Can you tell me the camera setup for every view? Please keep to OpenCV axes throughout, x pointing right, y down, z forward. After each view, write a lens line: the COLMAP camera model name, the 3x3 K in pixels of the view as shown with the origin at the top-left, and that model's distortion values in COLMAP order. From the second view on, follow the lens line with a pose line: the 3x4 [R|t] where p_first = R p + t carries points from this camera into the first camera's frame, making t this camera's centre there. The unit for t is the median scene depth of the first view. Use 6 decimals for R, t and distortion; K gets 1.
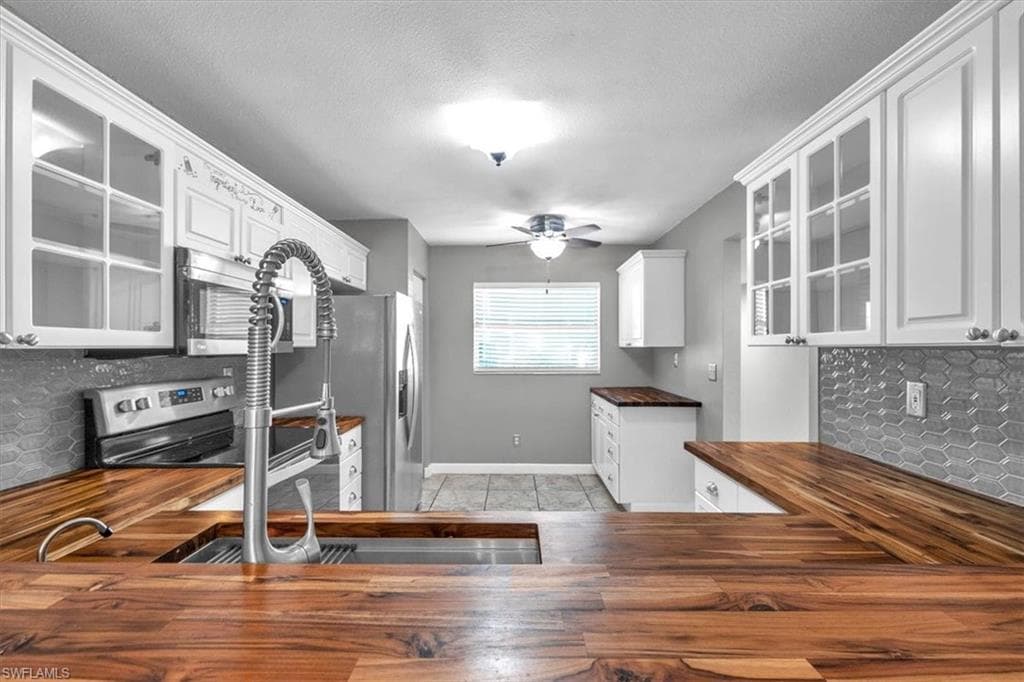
lens RADIAL K [[451.4, 0, 512.0], [0, 451.4, 341.0], [0, 0, 1]] dist [0.000811, 0.000216]
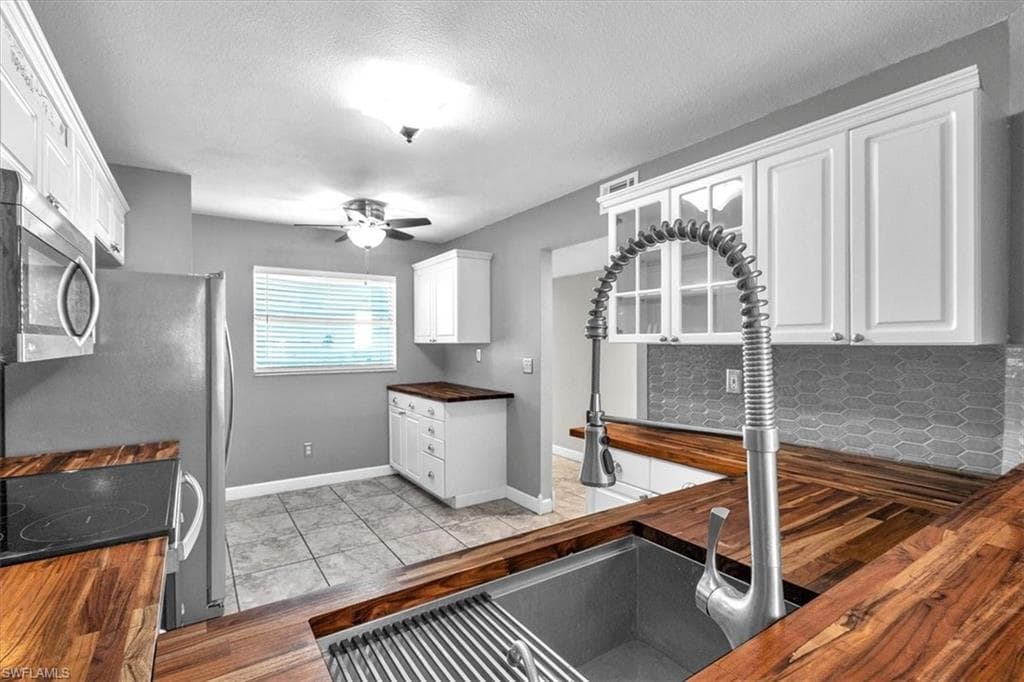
lens RADIAL K [[451.4, 0, 512.0], [0, 451.4, 341.0], [0, 0, 1]] dist [0.000811, 0.000216]
pose [[0.846988, 0.001242, 0.531610, -0.158902], [-0.006656, 0.999944, 0.008268, -0.001640], [-0.531570, -0.010541, 0.846949, 0.062574]]
